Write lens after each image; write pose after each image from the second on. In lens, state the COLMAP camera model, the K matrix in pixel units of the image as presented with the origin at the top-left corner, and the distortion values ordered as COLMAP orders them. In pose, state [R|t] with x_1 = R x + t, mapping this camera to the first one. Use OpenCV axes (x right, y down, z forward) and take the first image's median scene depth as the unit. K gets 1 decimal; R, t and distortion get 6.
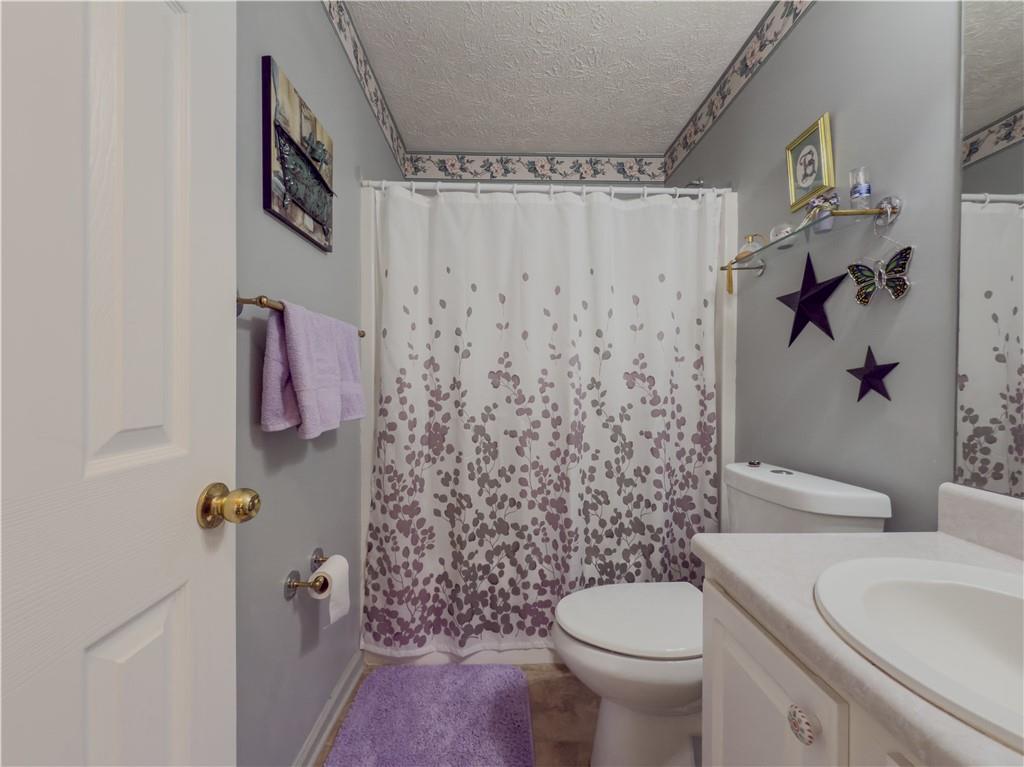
lens RADIAL K [[411.9, 0, 511.4], [0, 411.9, 382.5], [0, 0, 1]] dist [-0.000747, -0.000188]
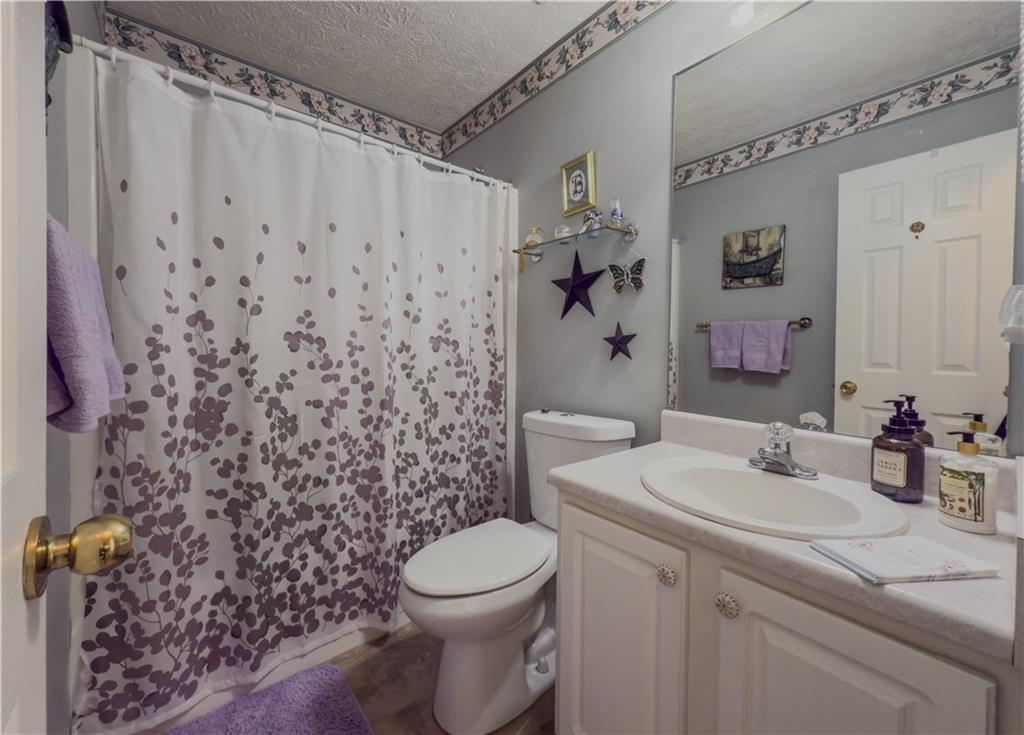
lens RADIAL K [[412.2, 0, 510.4], [0, 412.2, 350.4], [0, 0, 1]] dist [0.000790, 0.000136]
pose [[0.790481, -0.000958, 0.612486, -0.211994], [-0.005730, 0.999943, 0.008960, 0.000378], [-0.612460, -0.010592, 0.790431, 0.053273]]
